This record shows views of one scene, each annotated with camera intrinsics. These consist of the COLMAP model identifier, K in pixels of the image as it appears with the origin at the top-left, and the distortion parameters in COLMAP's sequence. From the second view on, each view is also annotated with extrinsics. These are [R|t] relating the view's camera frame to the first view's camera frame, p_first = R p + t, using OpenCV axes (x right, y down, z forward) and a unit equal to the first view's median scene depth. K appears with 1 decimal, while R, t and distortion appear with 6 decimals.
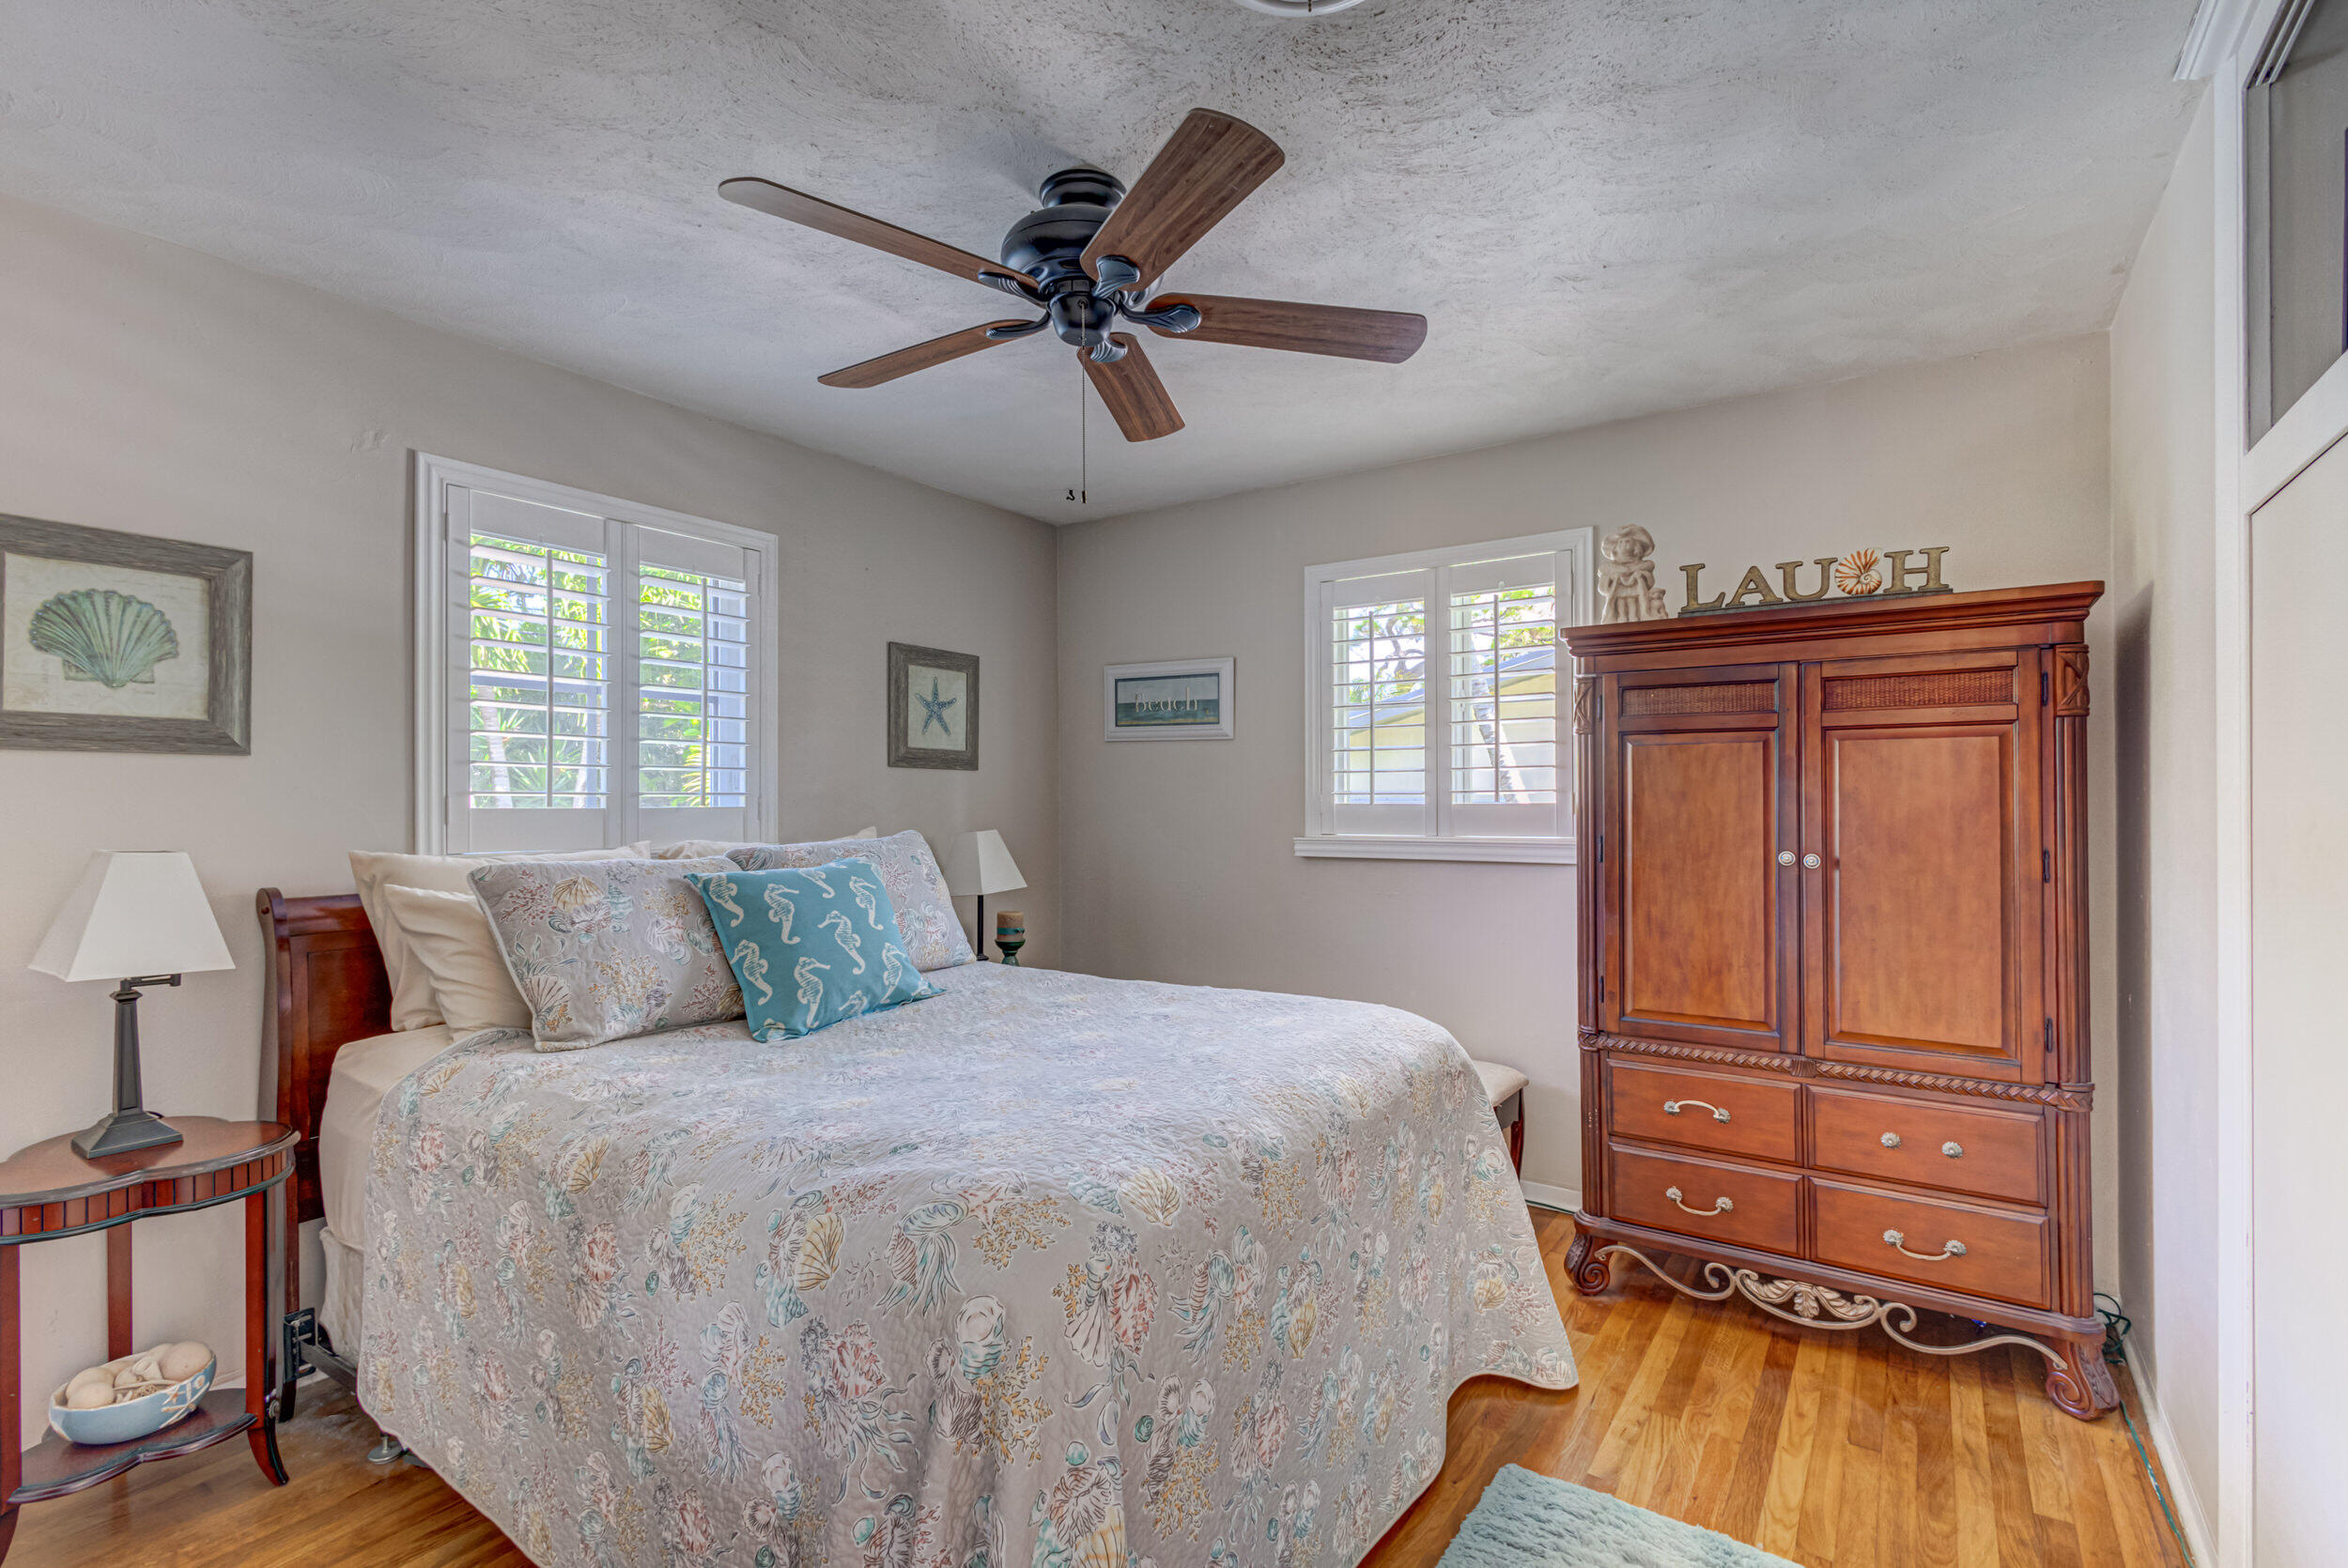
lens RADIAL K [[1092.1, 0, 1178.9], [0, 1092.1, 795.4], [0, 0, 1]] dist [0.015111, -0.000062]
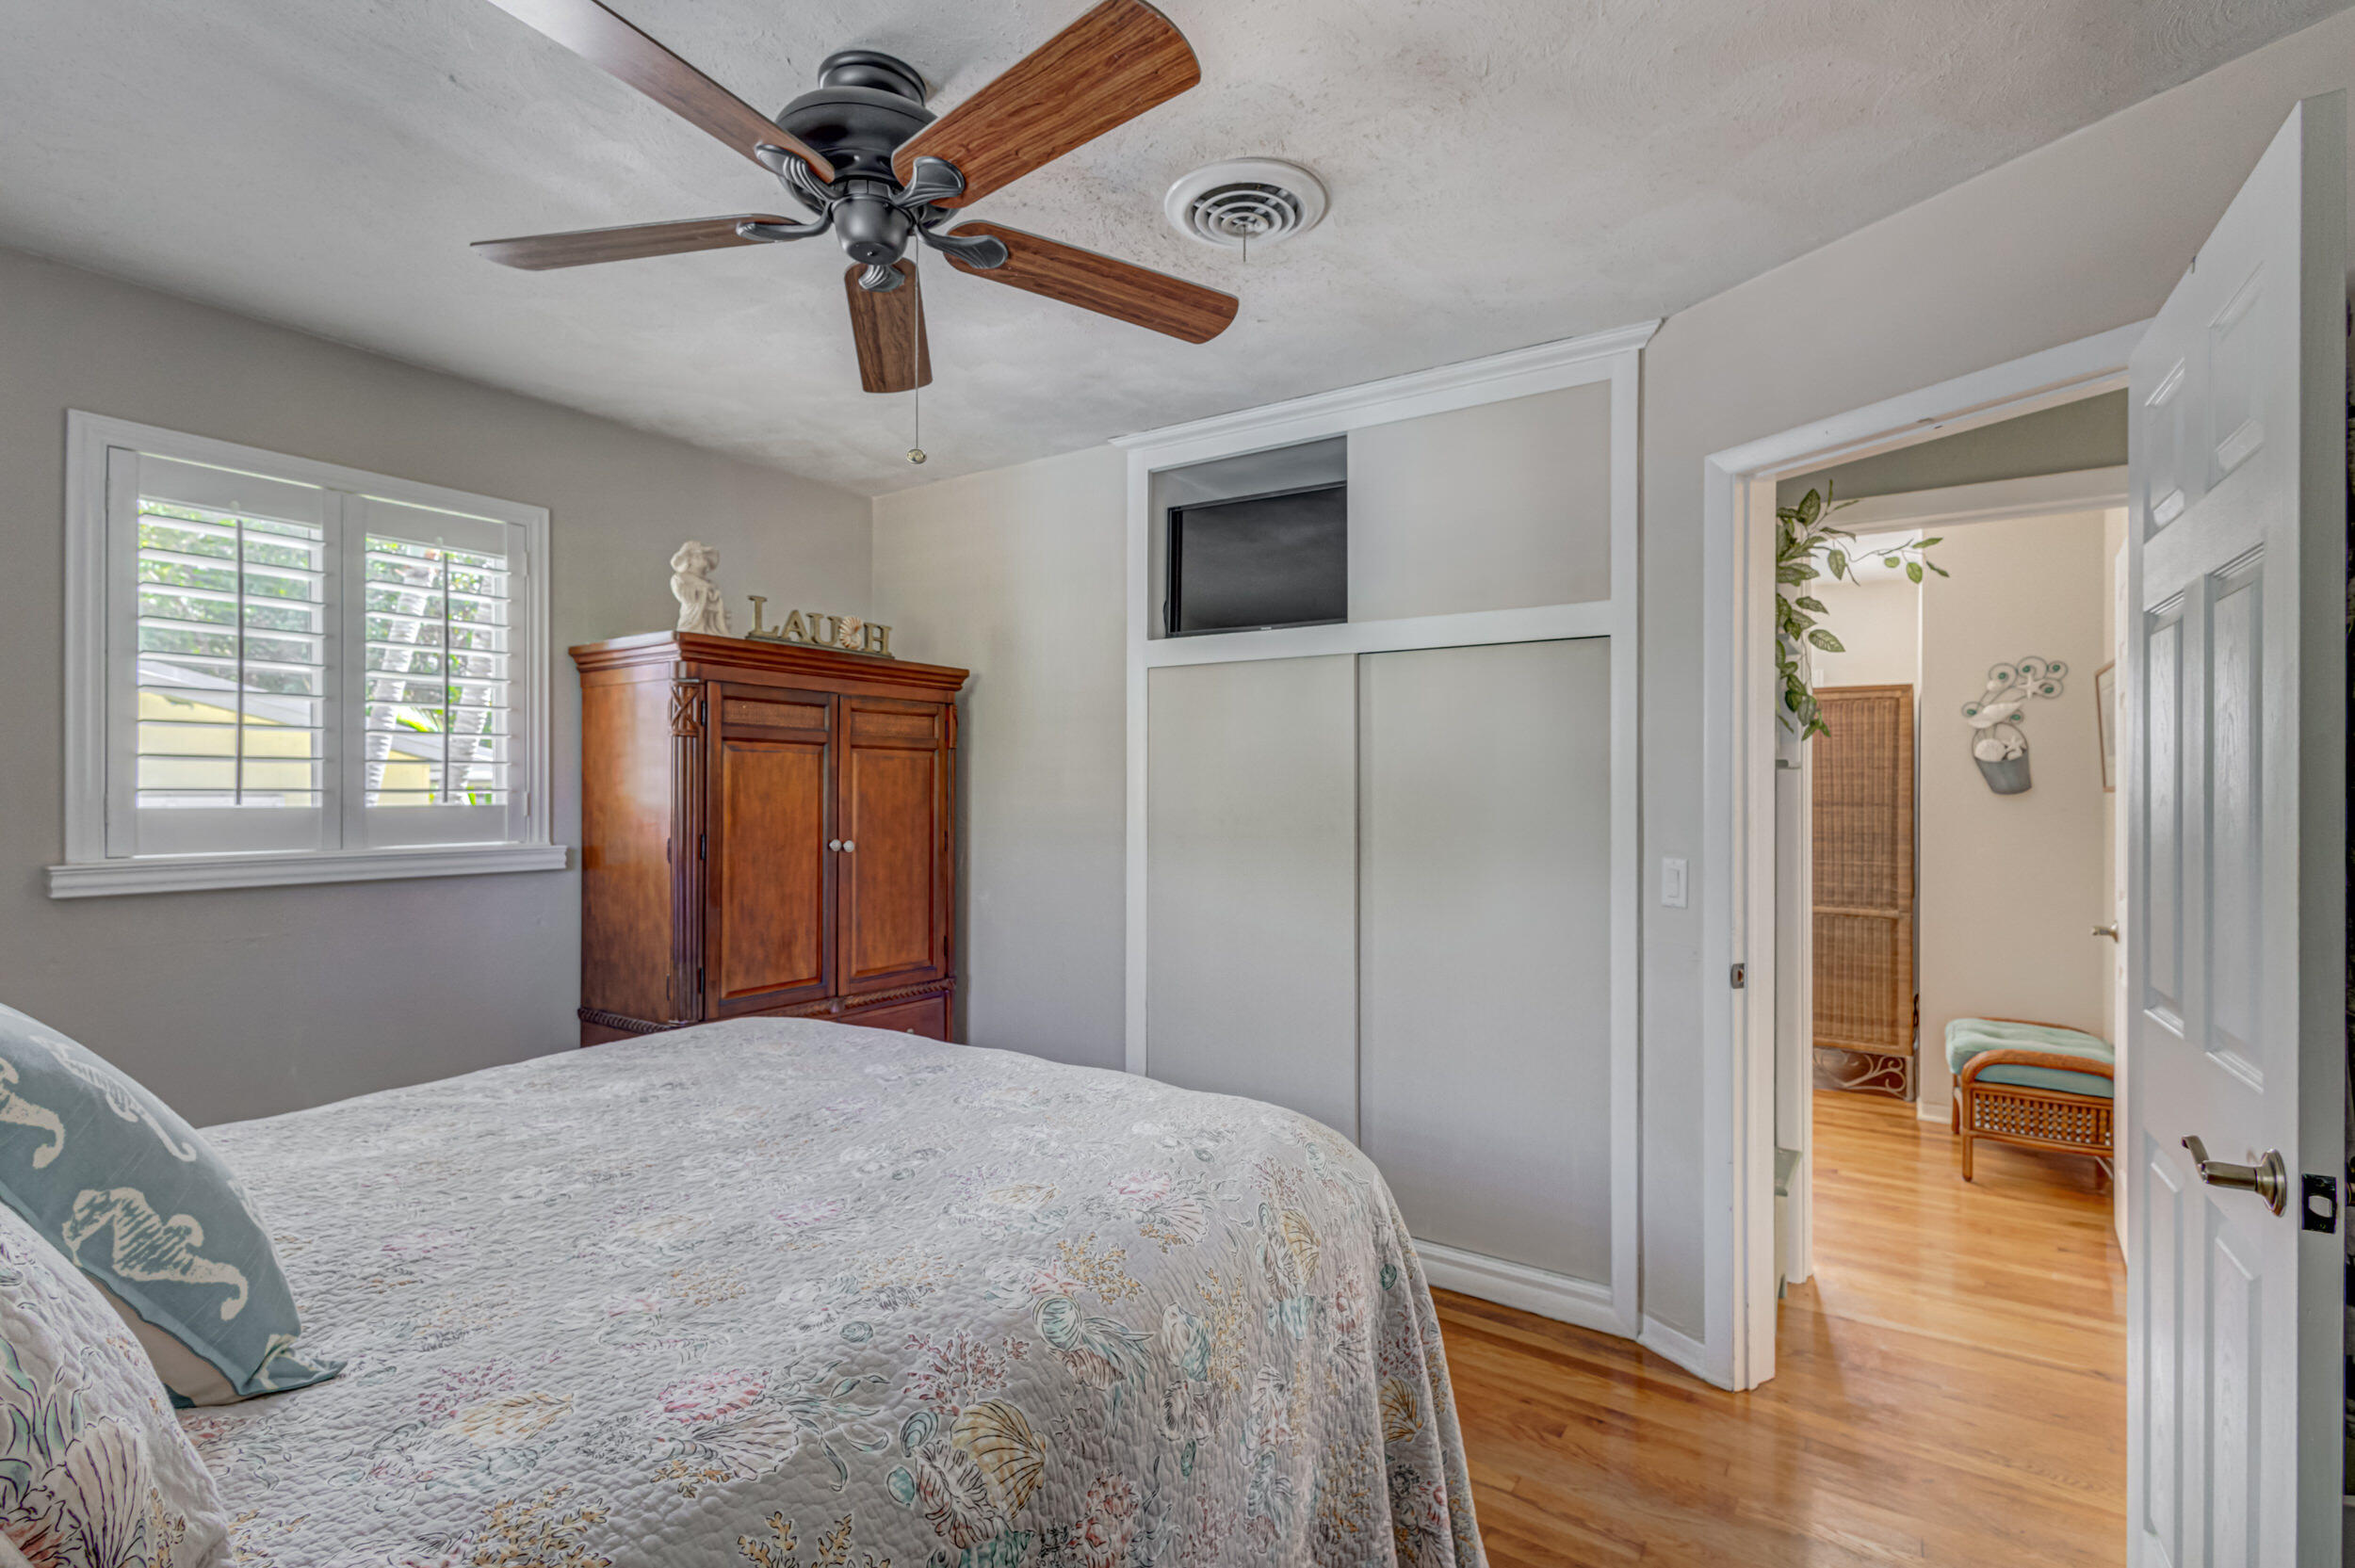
lens RADIAL K [[1084.8, 0, 1181.4], [0, 1084.8, 788.3], [0, 0, 1]] dist [0.010178, -0.000546]
pose [[-0.011851, 0.008629, 0.999893, -0.729998], [-0.004641, 0.999952, -0.008685, -0.000605], [-0.999919, -0.004743, -0.011811, 0.609789]]
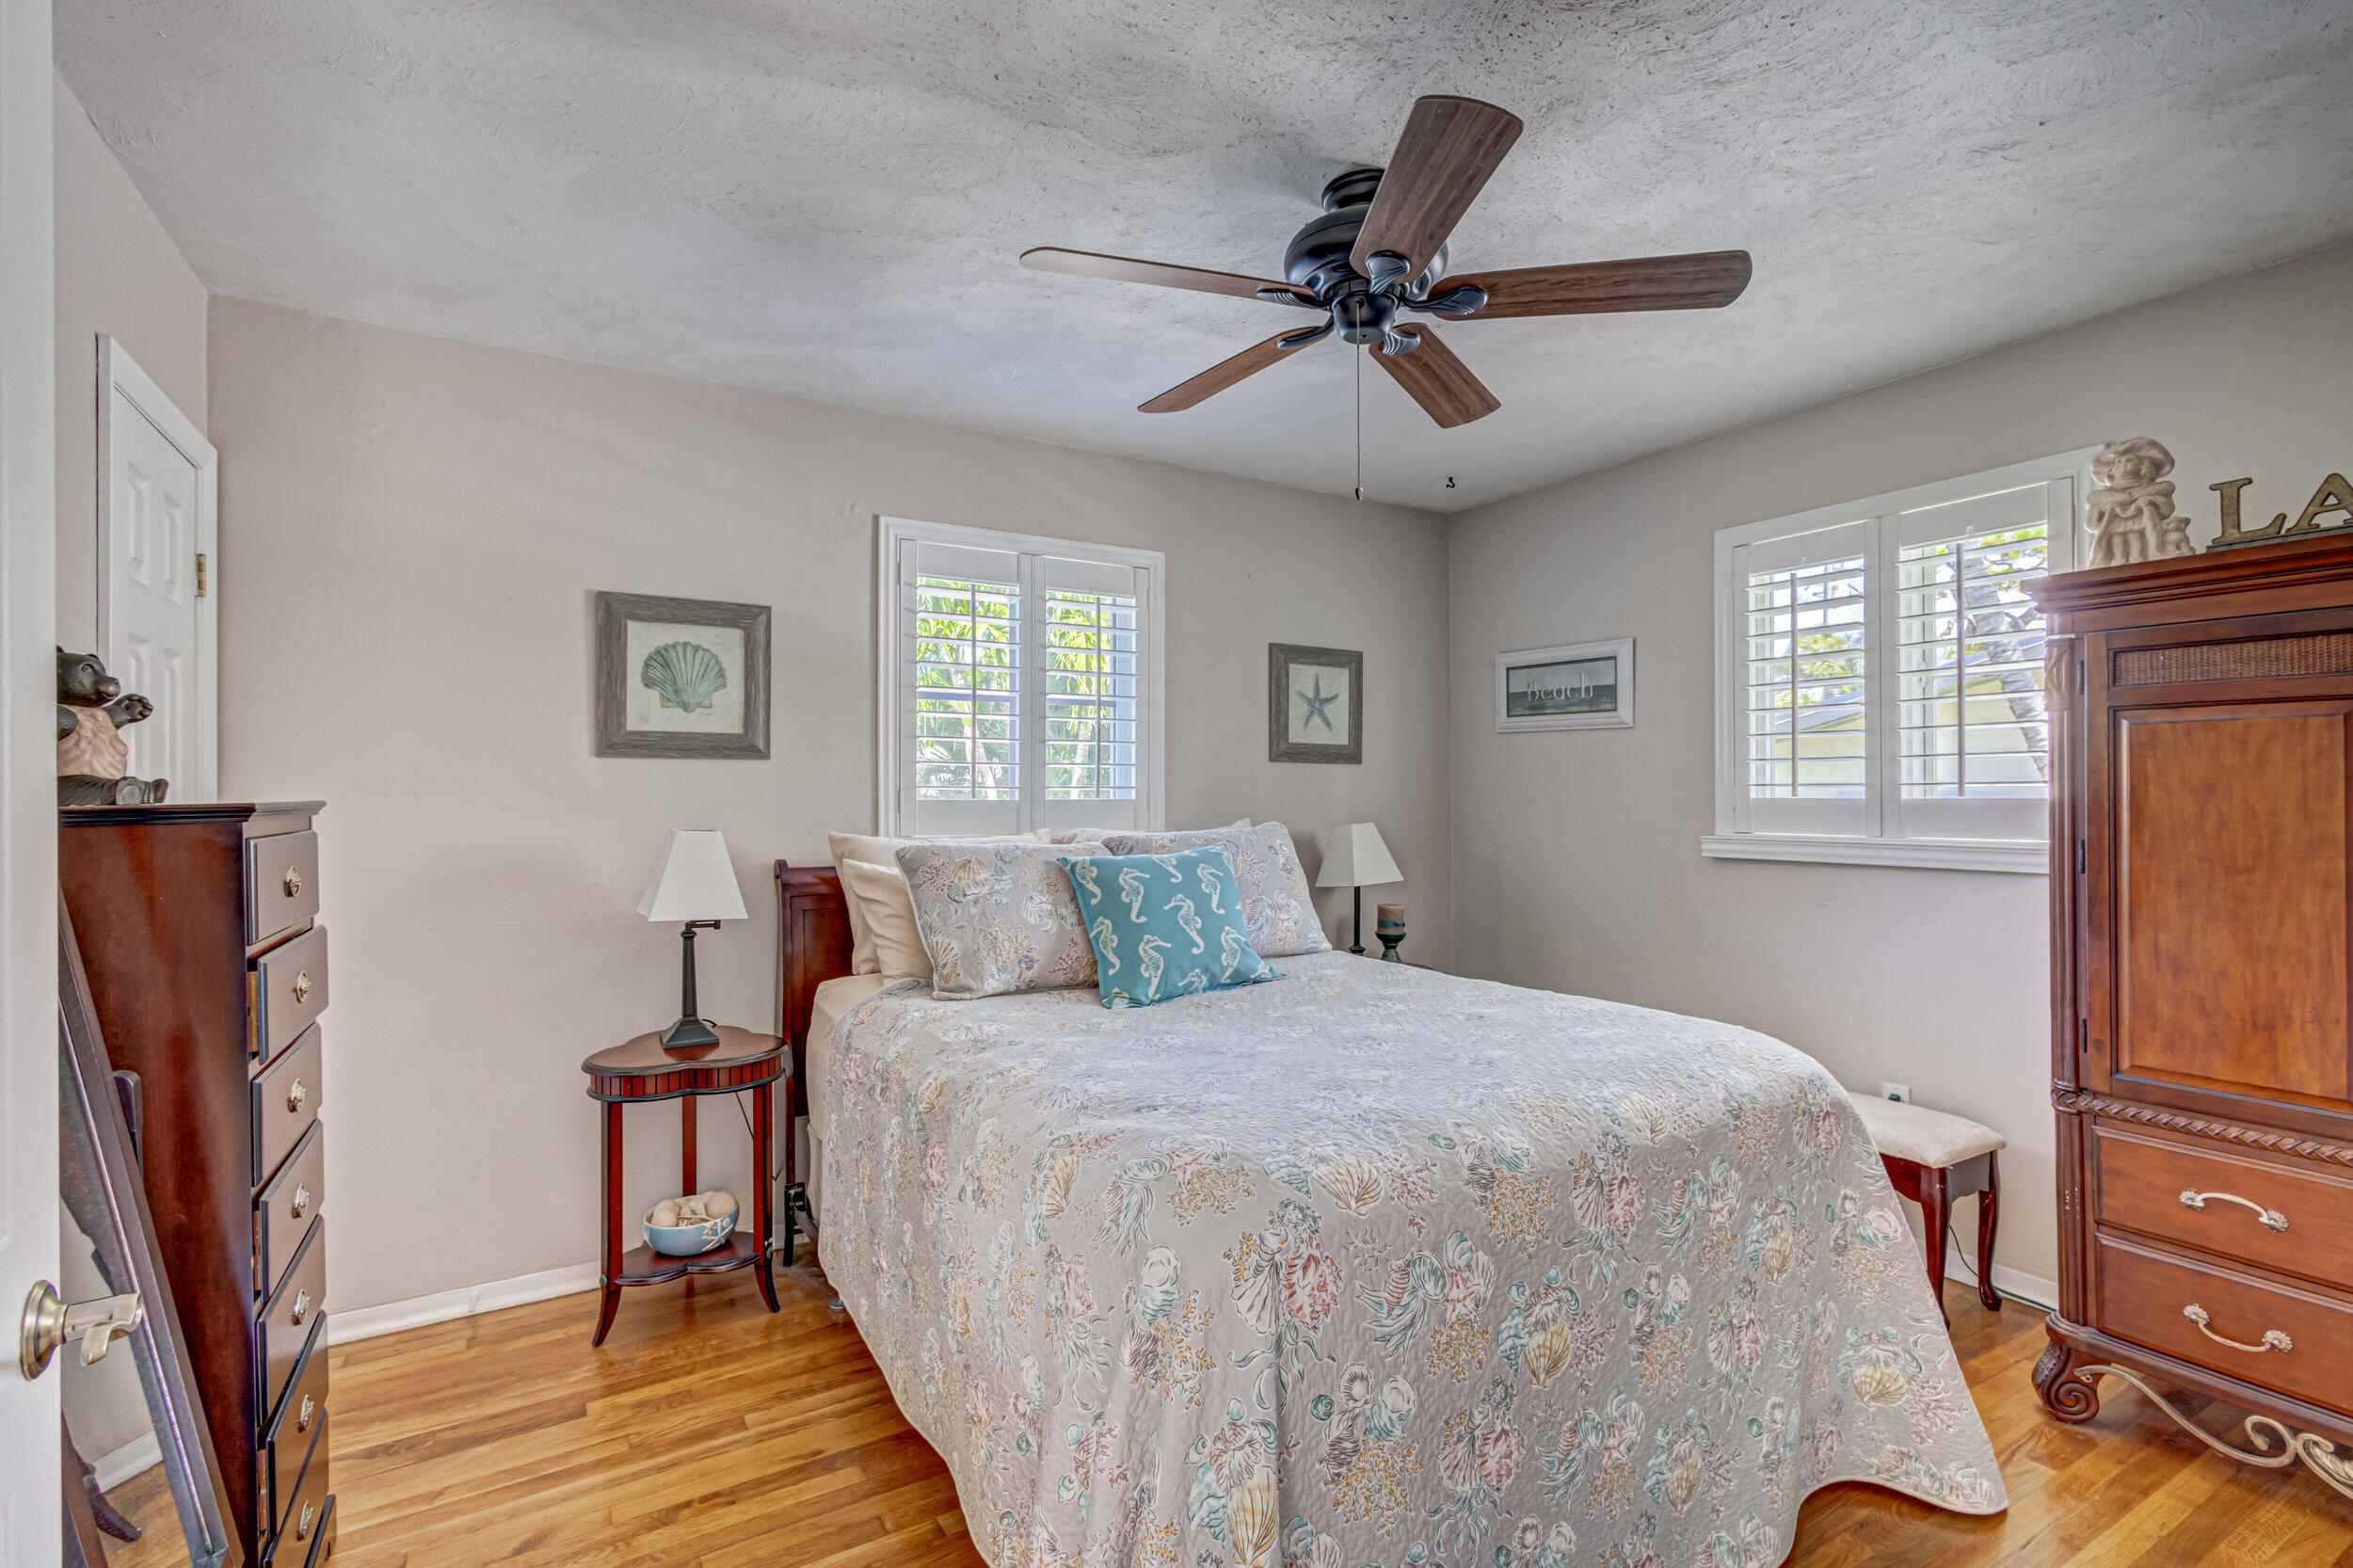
lens RADIAL K [[1097.4, 0, 1180.4], [0, 1097.4, 788.8], [0, 0, 1]] dist [0.030641, -0.009287]
pose [[0.908046, -0.000745, -0.418870, 0.146582], [0.000947, 1.000000, 0.000273, -0.000660], [0.418869, -0.000644, 0.908046, 0.002647]]
